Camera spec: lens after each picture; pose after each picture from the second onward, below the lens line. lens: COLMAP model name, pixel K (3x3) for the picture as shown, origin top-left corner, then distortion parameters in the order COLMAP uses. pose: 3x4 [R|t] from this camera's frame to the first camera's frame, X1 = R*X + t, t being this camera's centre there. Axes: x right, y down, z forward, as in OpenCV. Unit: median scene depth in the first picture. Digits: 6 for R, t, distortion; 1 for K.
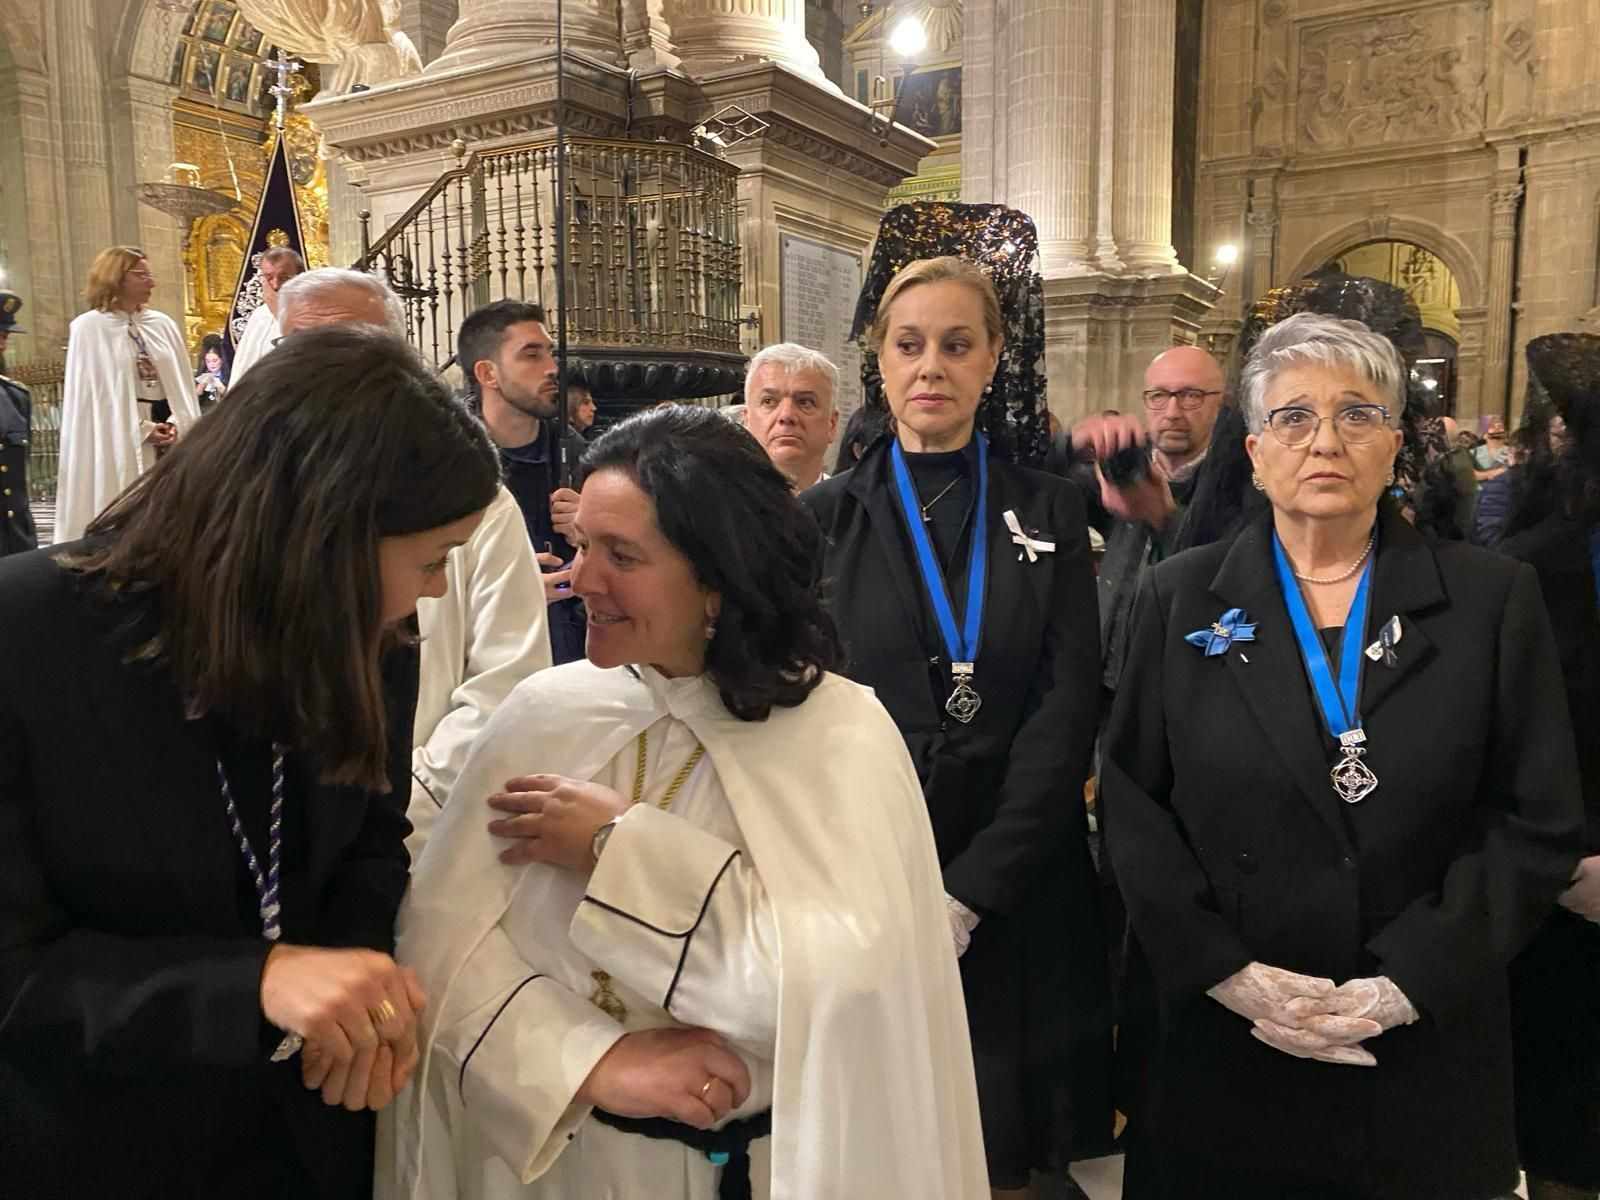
lens RADIAL K [[1212.6, 0, 801.1], [0, 1212.6, 576.2], [0, 0, 1]] dist [0.007146, -0.008619]
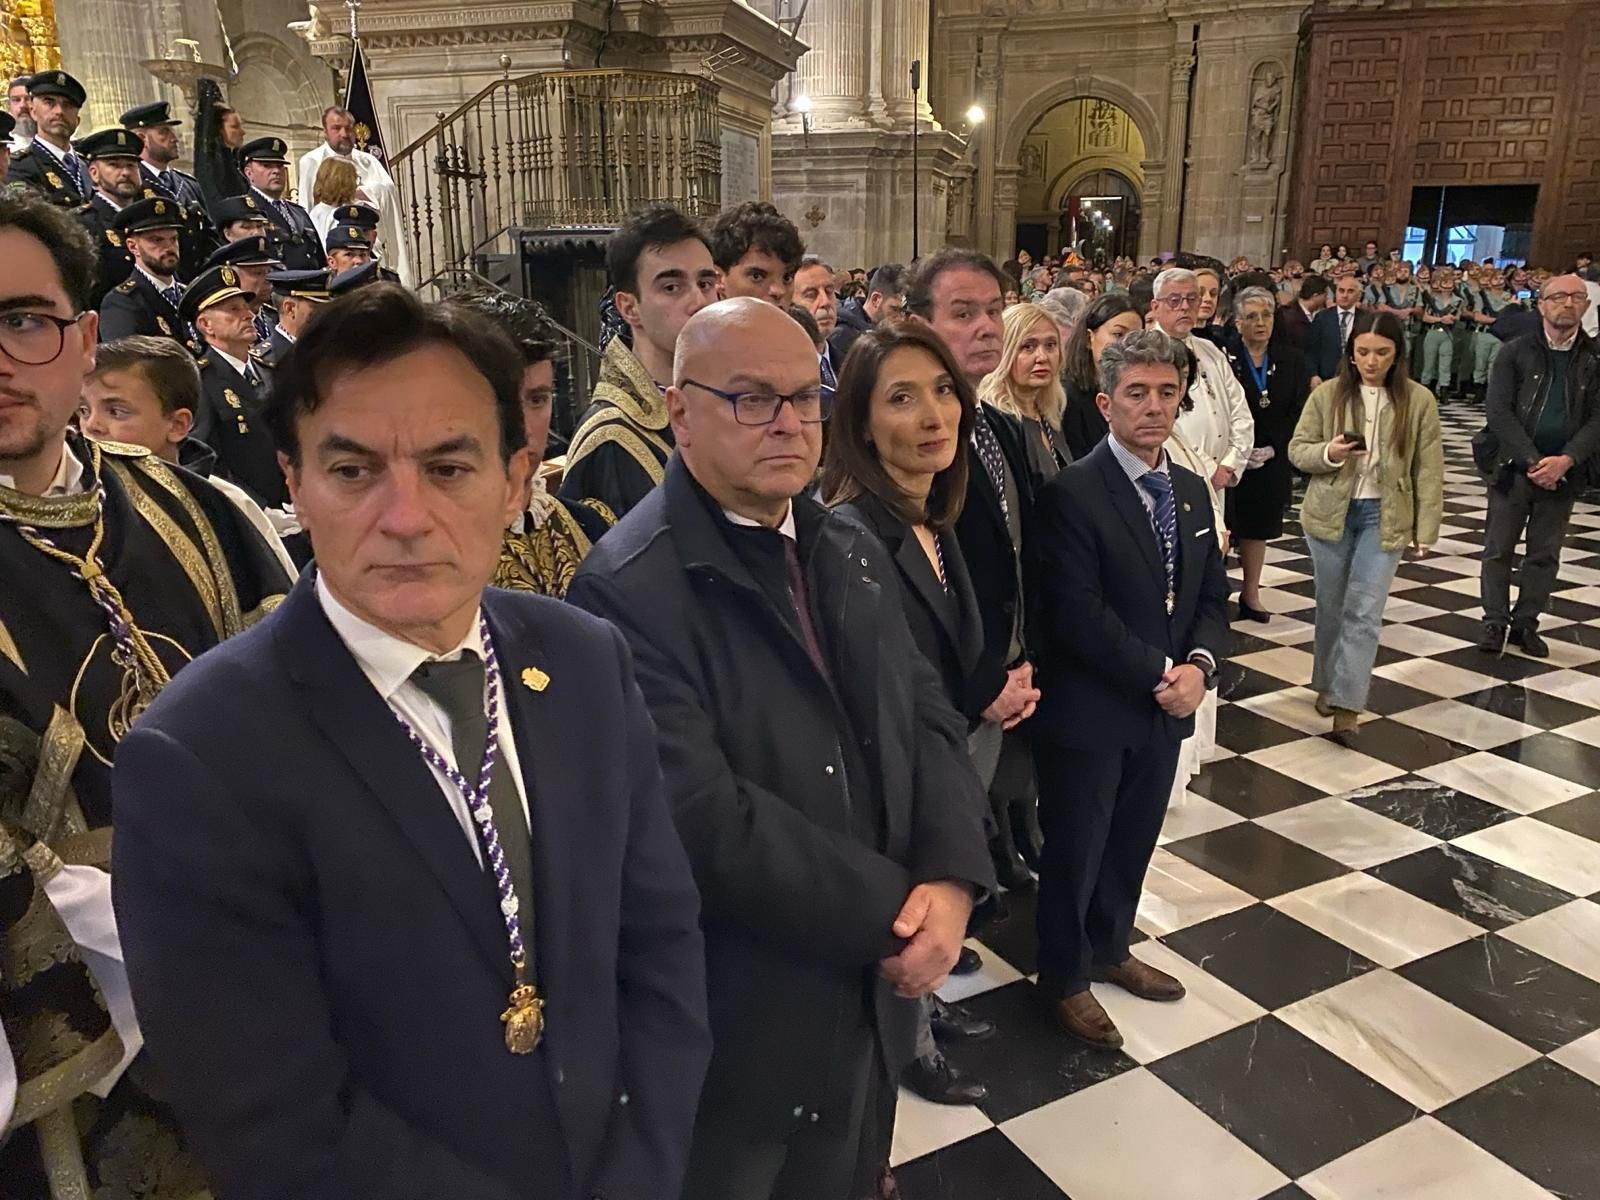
lens RADIAL K [[1215.1, 0, 795.9], [0, 1215.1, 578.9], [0, 0, 1]] dist [0.014462, -0.007793]
pose [[0.968374, -0.058534, 0.242541, -0.113842], [0.022112, 0.988400, 0.150252, 0.000667], [-0.248523, -0.140137, 0.958435, -0.135541]]
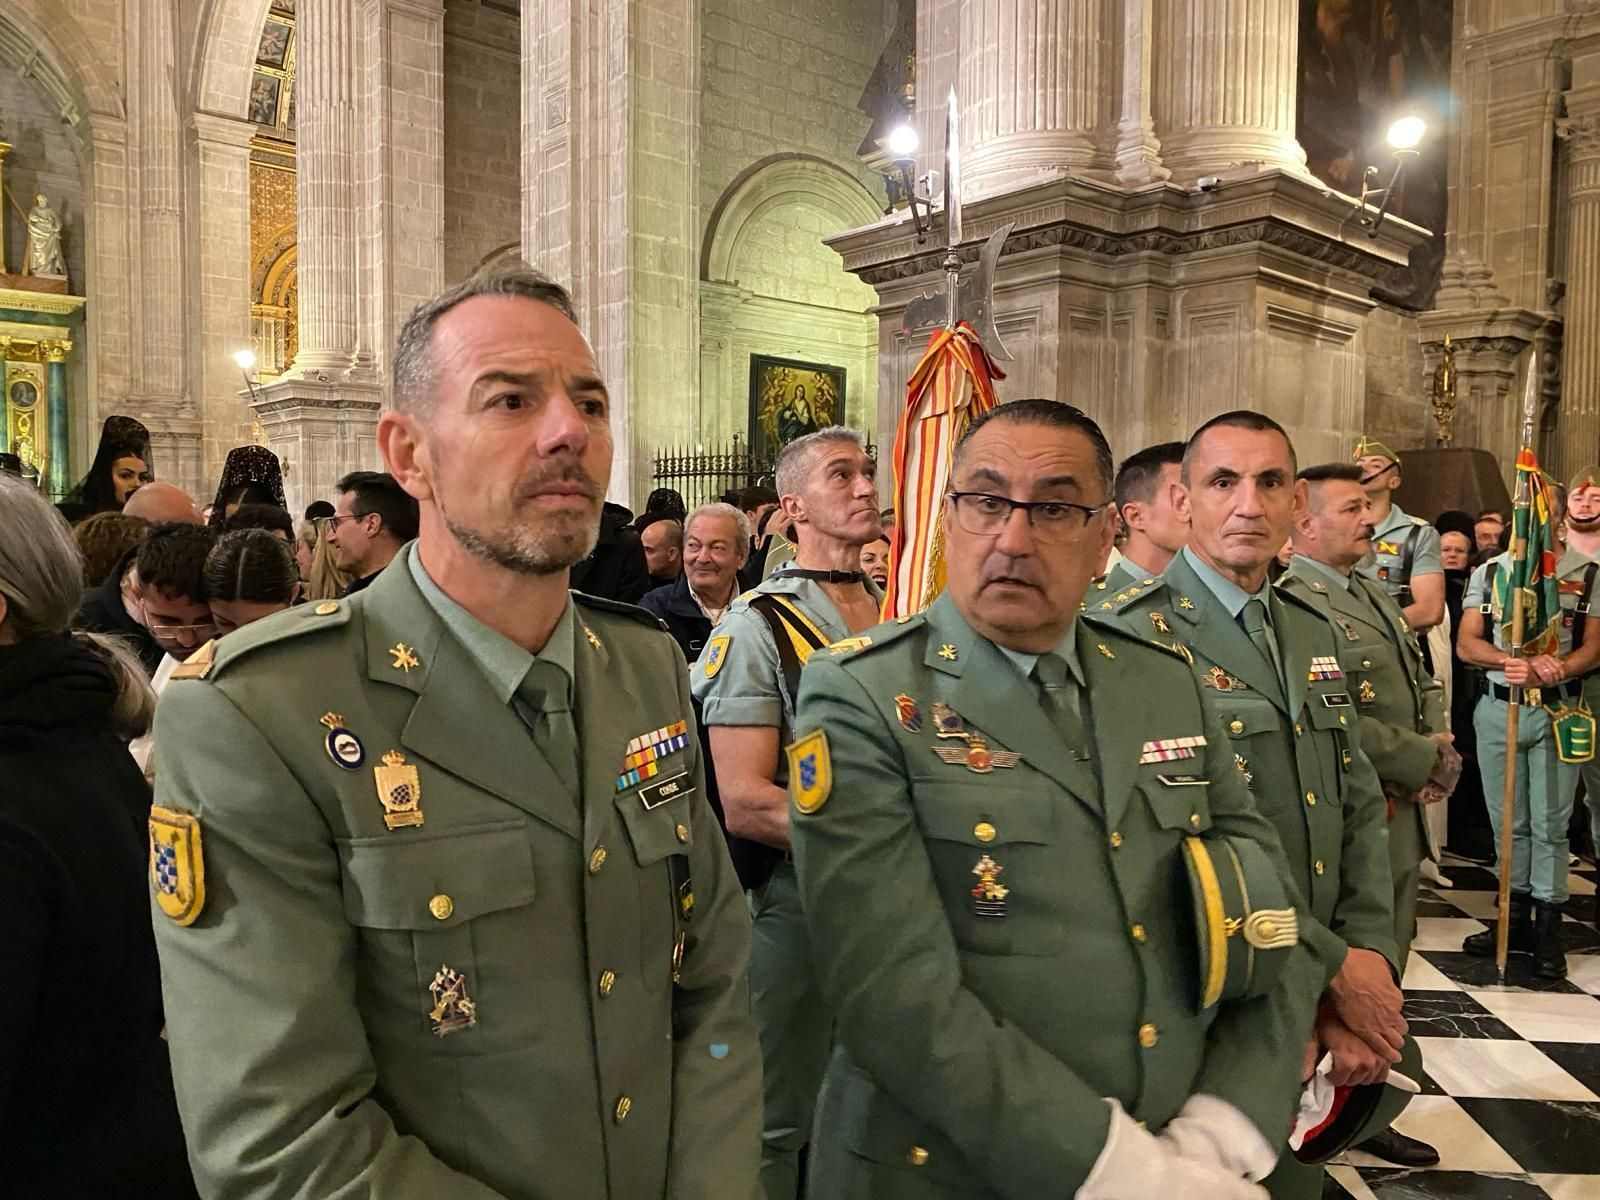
lens RADIAL K [[1215.1, 0, 795.9], [0, 1215.1, 578.9], [0, 0, 1]] dist [0.014462, -0.007793]
pose [[0.949946, 0.029466, -0.311021, 0.240686], [-0.049695, 0.997119, -0.057316, -0.047922], [0.308436, 0.069903, 0.948673, 0.423212]]
